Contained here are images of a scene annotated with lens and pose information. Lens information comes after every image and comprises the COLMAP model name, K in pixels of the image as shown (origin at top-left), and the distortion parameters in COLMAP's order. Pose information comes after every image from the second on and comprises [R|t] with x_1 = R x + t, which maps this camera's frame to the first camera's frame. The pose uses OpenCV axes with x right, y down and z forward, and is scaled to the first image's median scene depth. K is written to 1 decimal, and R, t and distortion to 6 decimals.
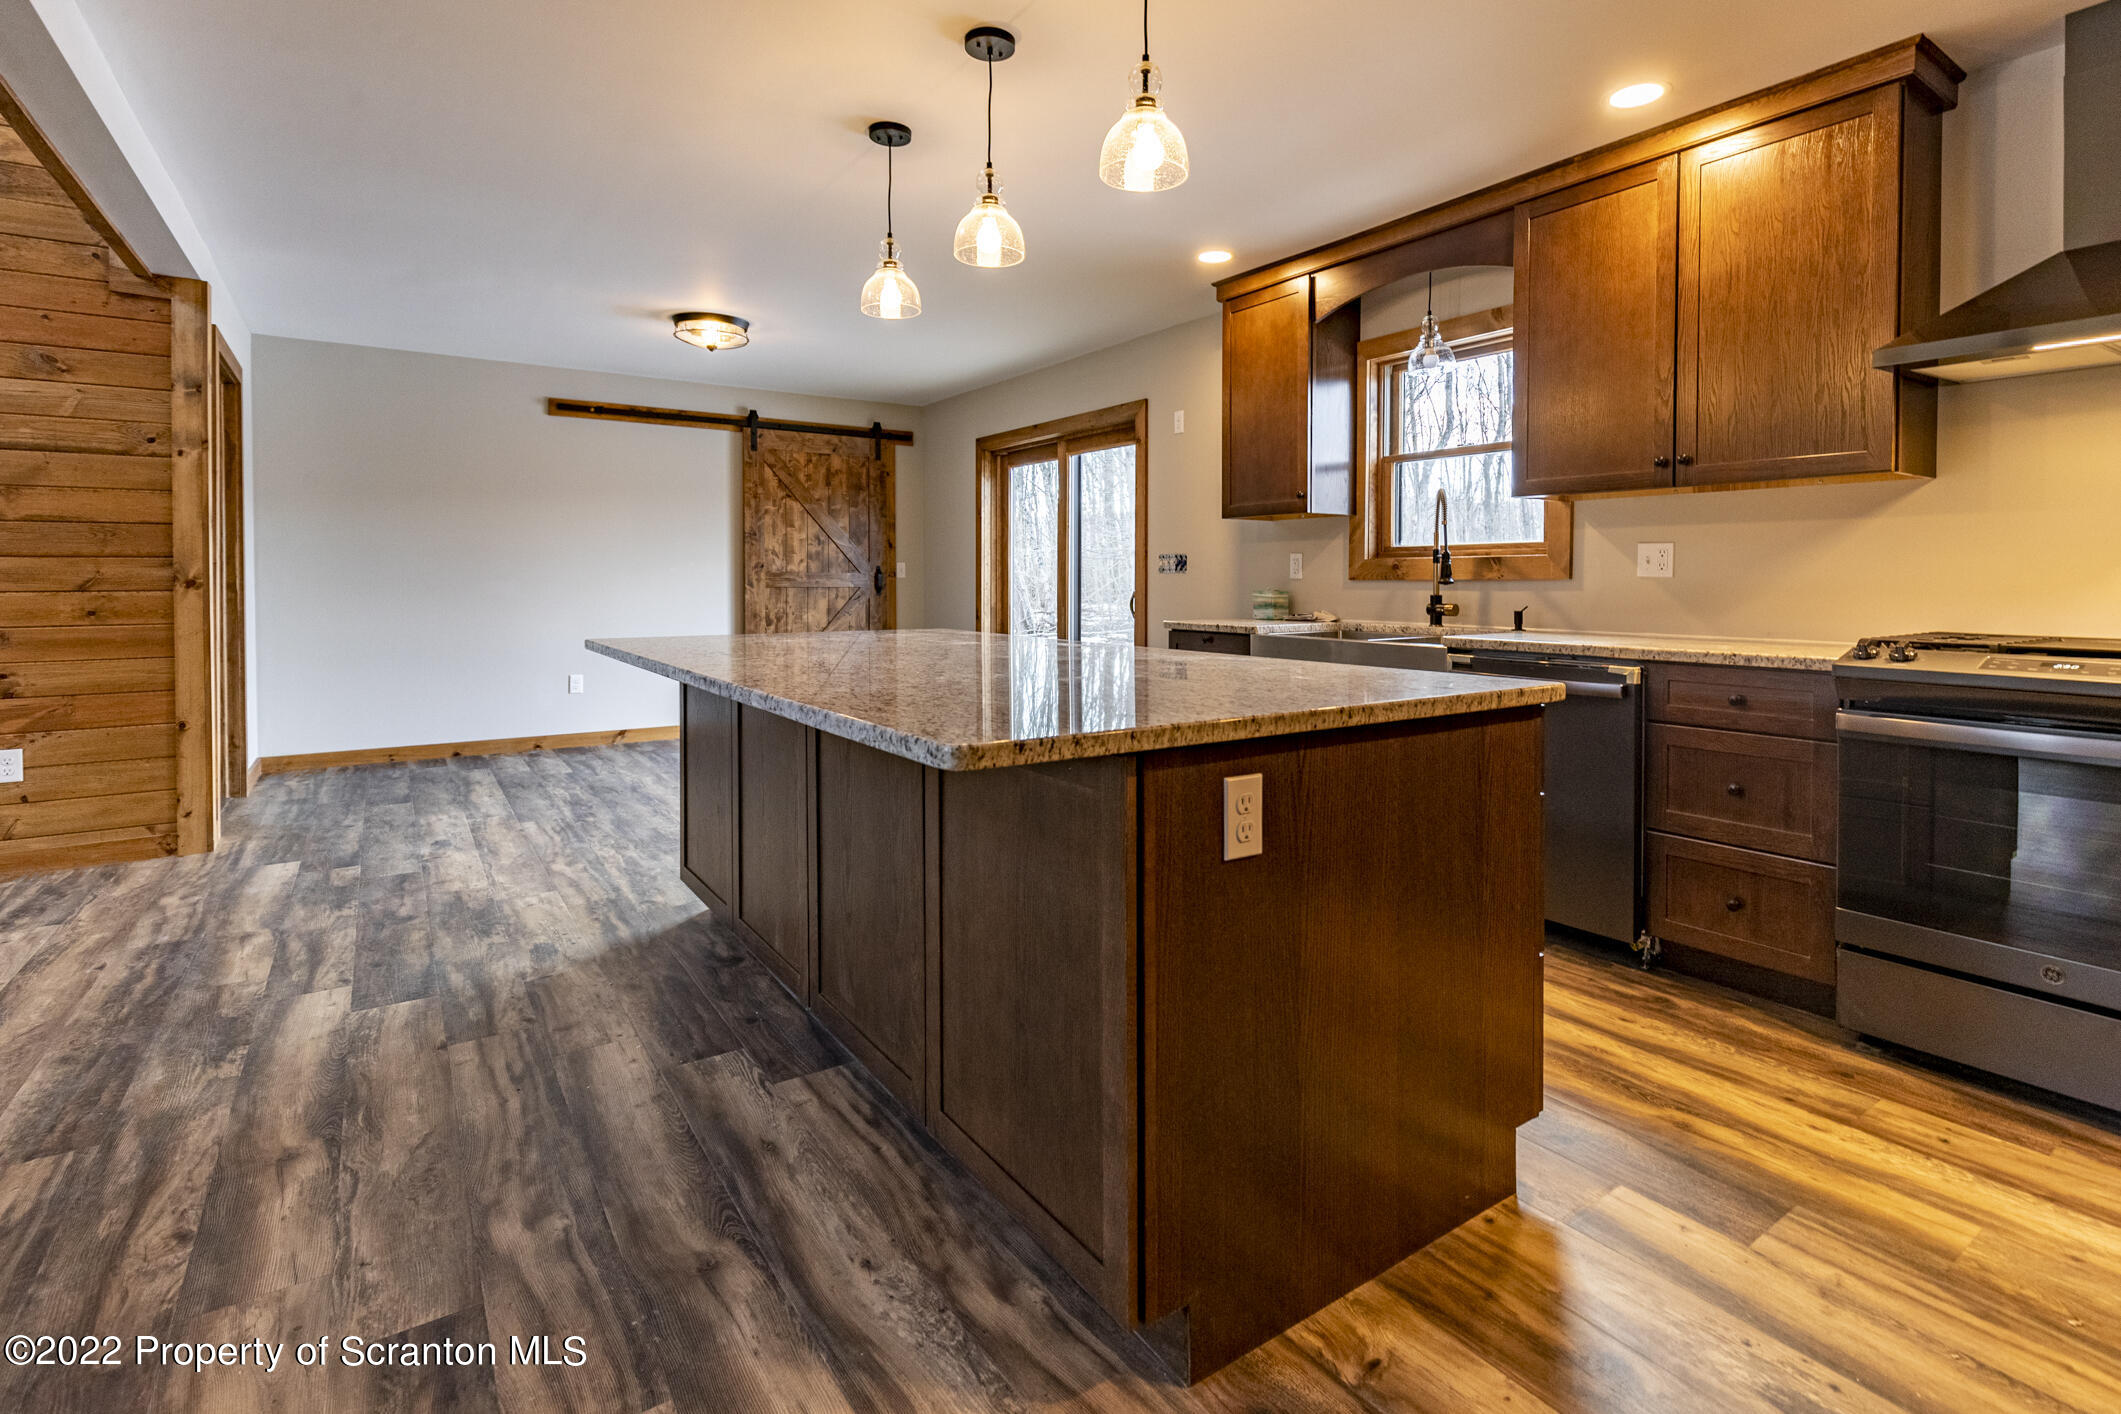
lens RADIAL K [[1029.1, 0, 1091.4], [0, 1029.1, 593.5], [0, 0, 1]] dist [0.001036, -0.001687]
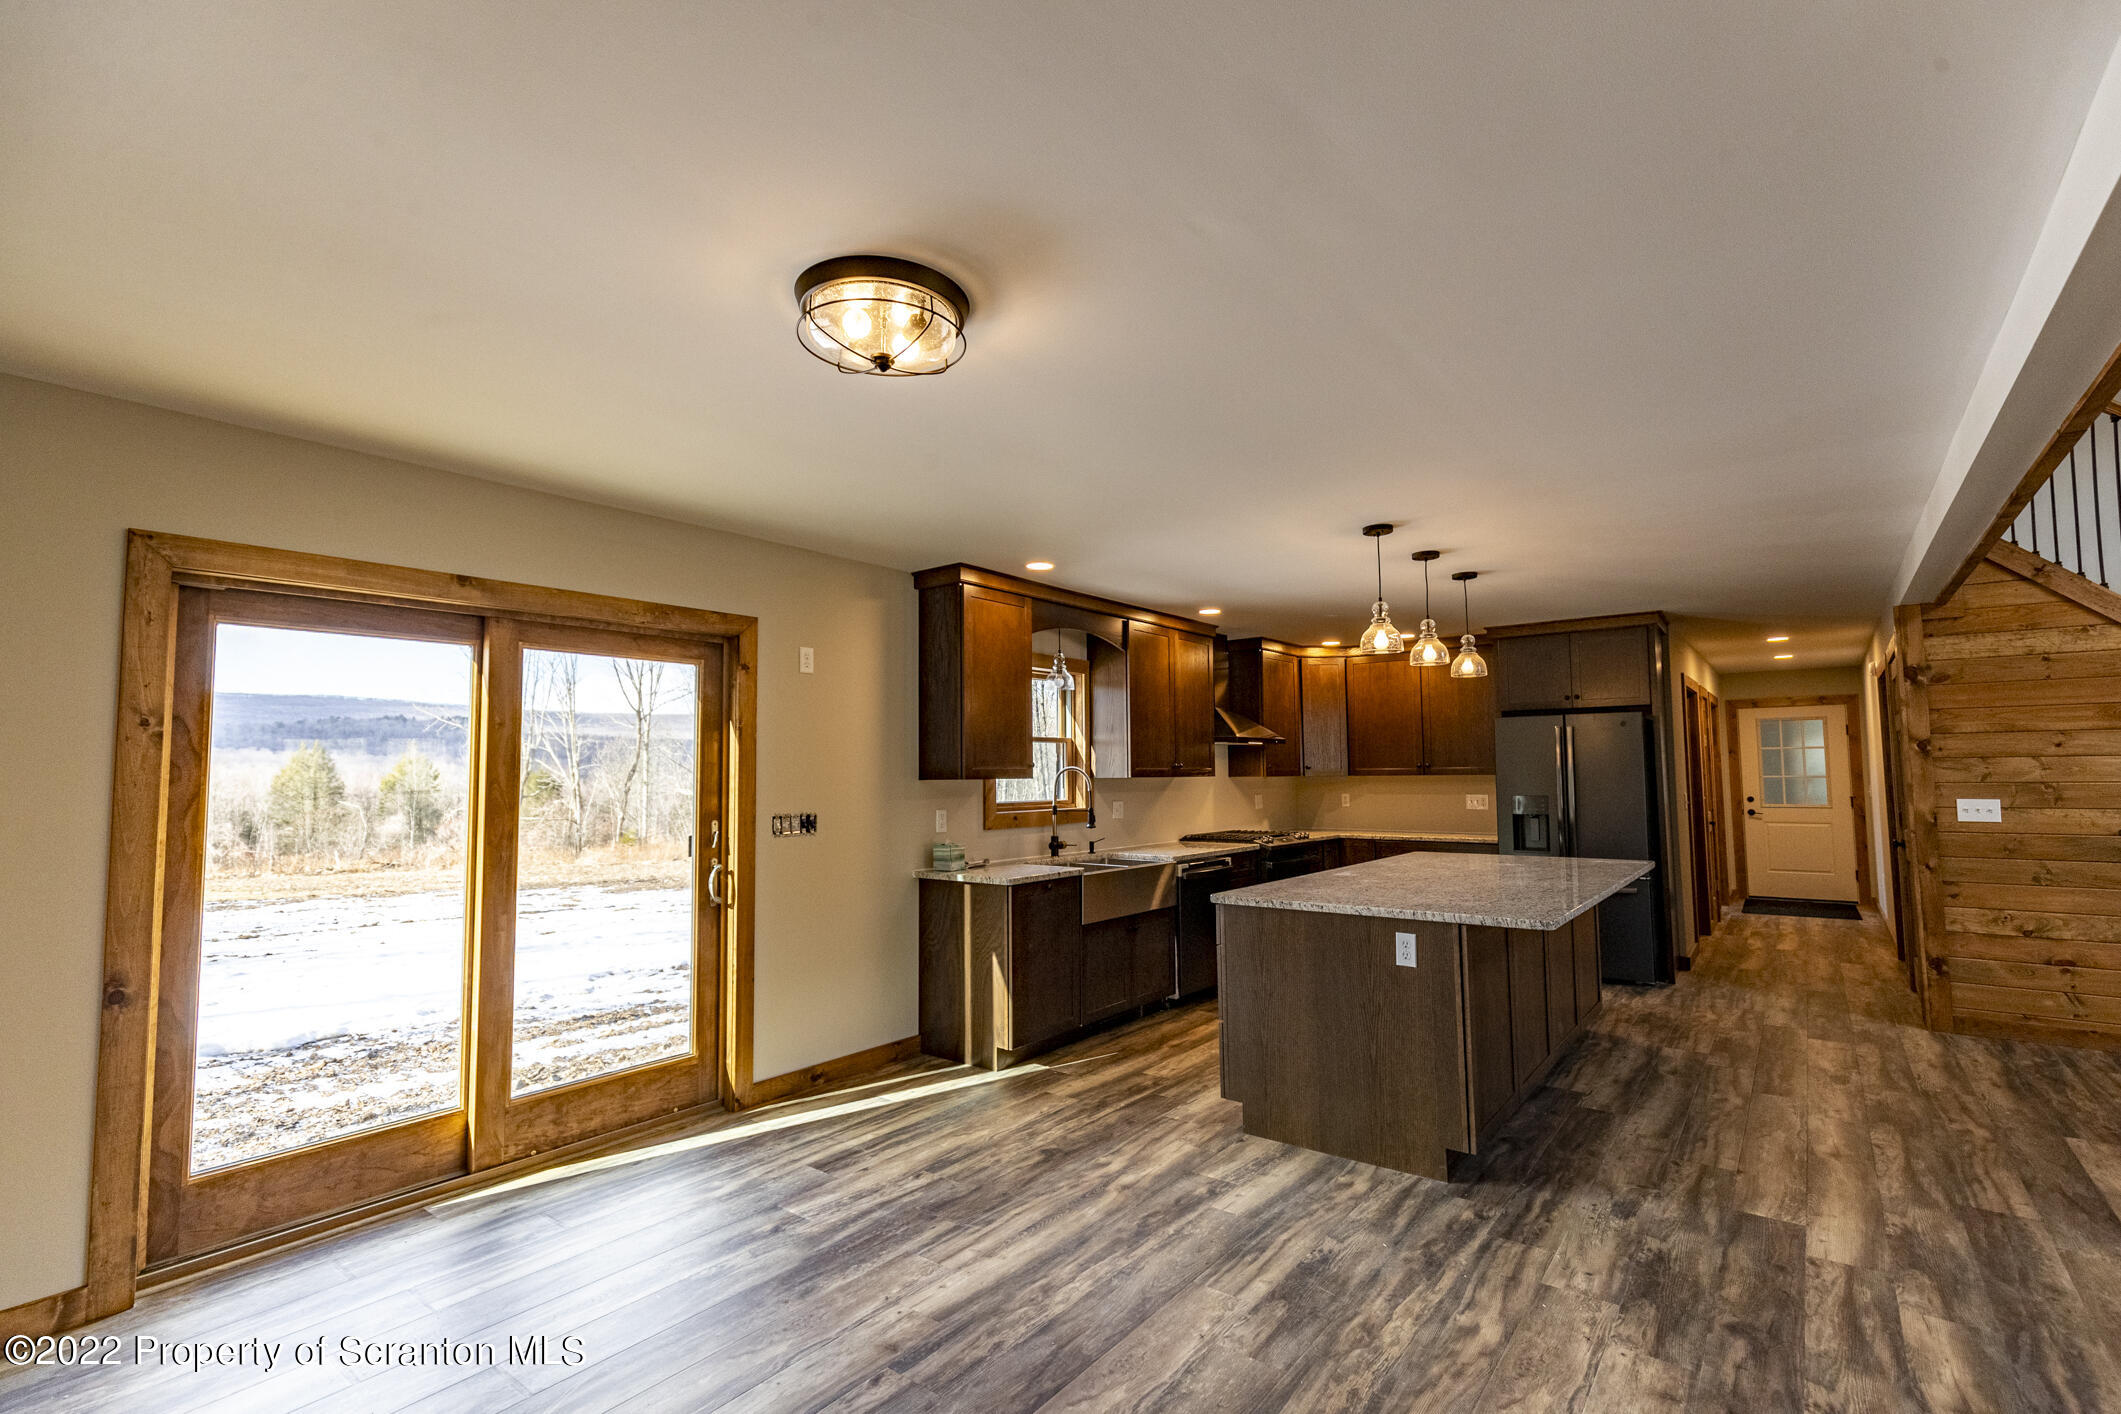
lens RADIAL K [[944.8, 0, 1083.1], [0, 944.8, 699.9], [0, 0, 1]] dist [-0.000089, -0.004911]
pose [[-0.310146, 0.081818, 0.947162, -1.524162], [0.020659, 0.996635, -0.079326, -0.131321], [-0.950464, -0.005036, -0.310793, 2.112674]]
